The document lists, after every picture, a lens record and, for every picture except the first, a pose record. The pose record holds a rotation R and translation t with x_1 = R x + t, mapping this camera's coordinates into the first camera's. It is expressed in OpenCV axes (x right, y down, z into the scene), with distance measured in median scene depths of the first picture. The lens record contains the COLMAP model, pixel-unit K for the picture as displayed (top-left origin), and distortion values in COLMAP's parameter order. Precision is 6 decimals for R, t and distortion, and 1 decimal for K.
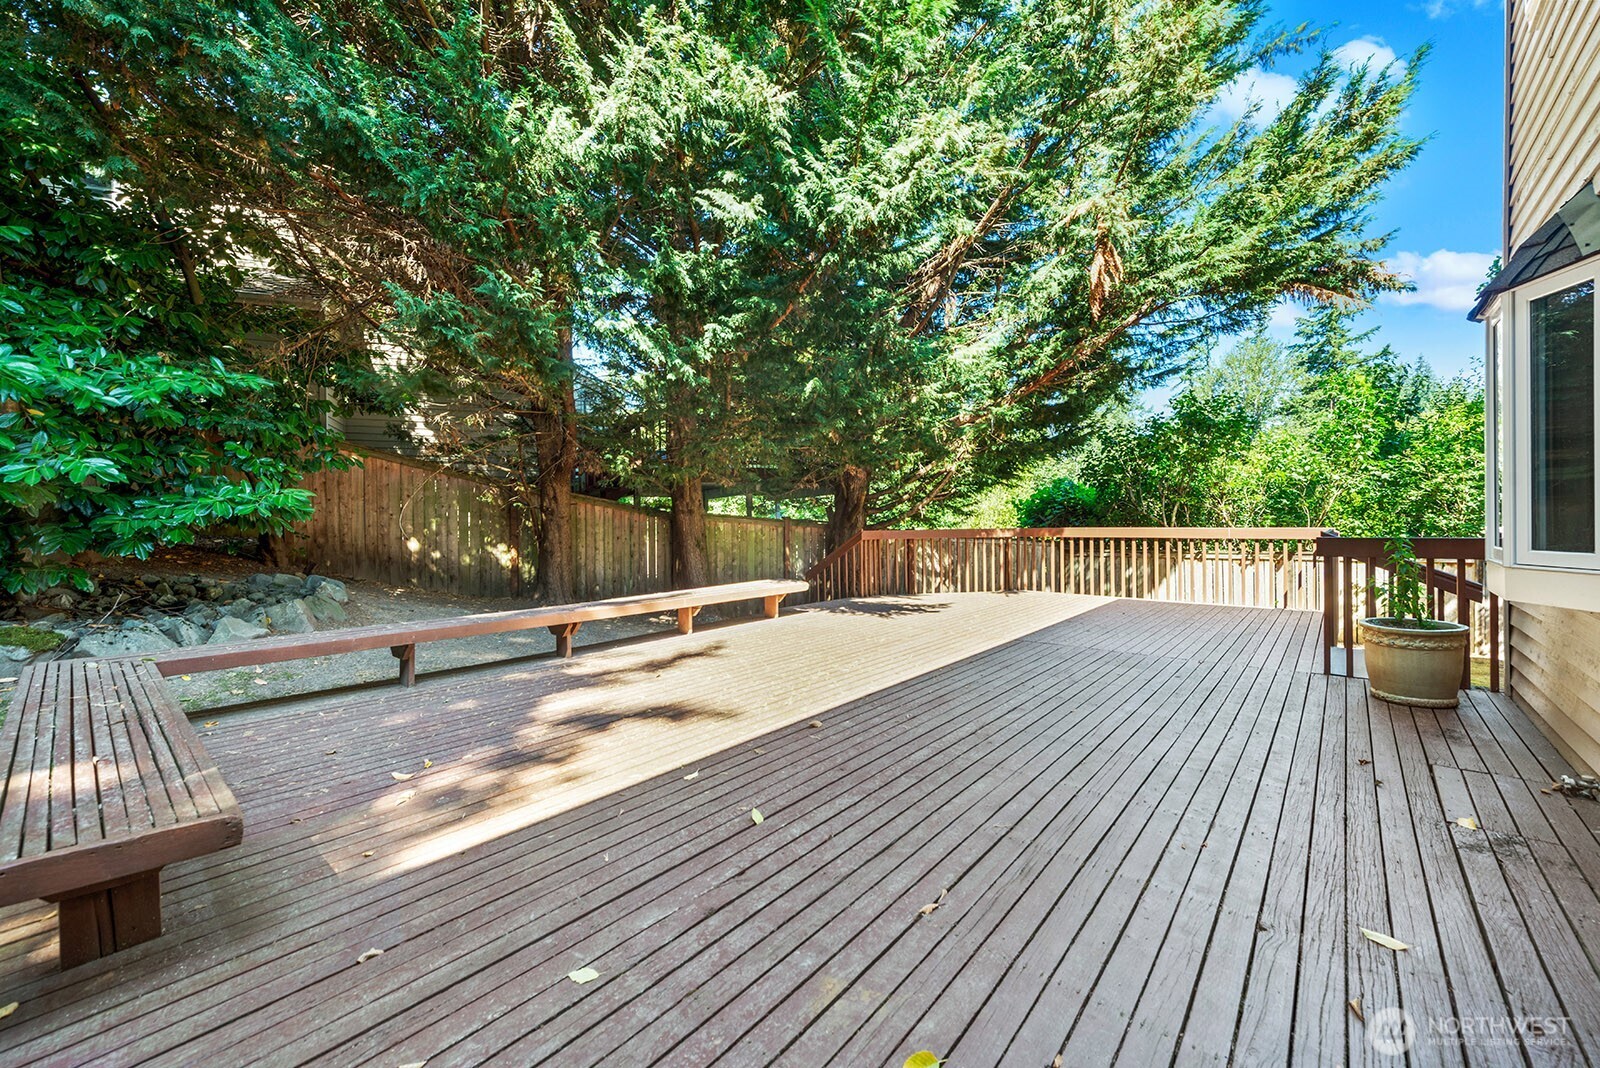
lens RADIAL K [[645.5, 0, 795.7], [0, 645.5, 527.4], [0, 0, 1]] dist [0.019384, -0.002067]
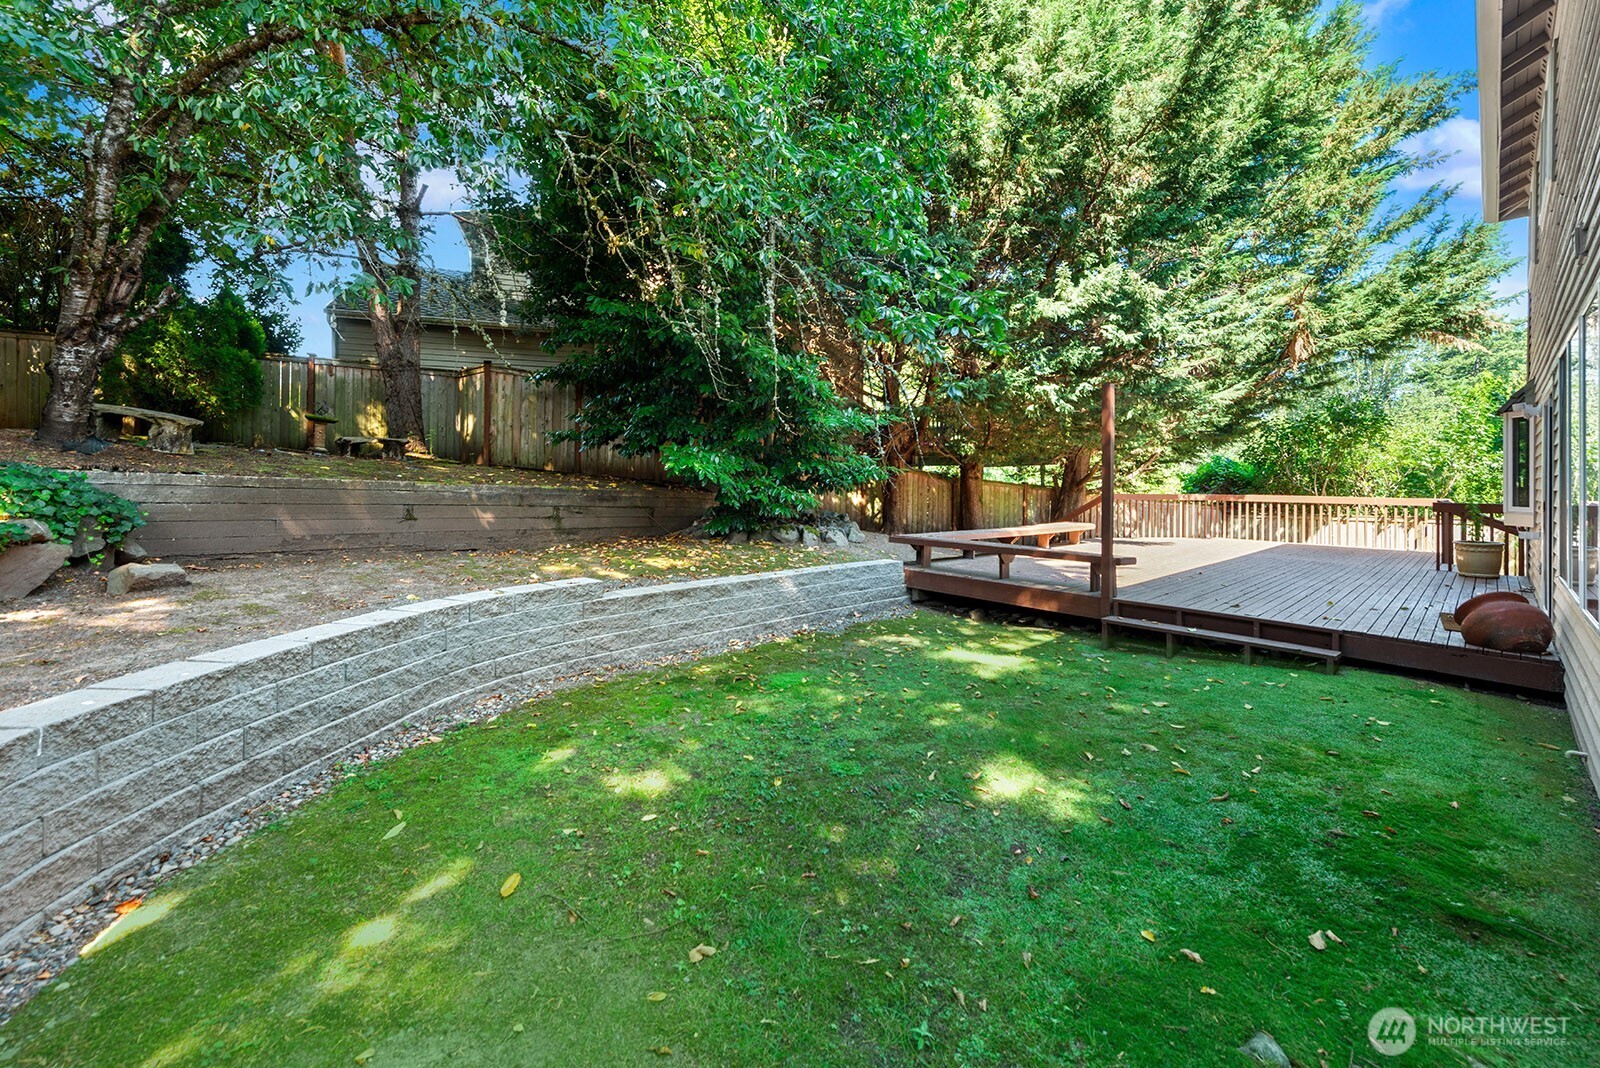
lens RADIAL K [[645.5, 0, 797.9], [0, 645.5, 480.5], [0, 0, 1]] dist [0.019384, -0.002067]
pose [[0.993396, 0.023417, -0.112321, -0.408592], [-0.024477, 0.999668, -0.008075, 0.004486], [0.112095, 0.010771, 0.993639, -0.546804]]
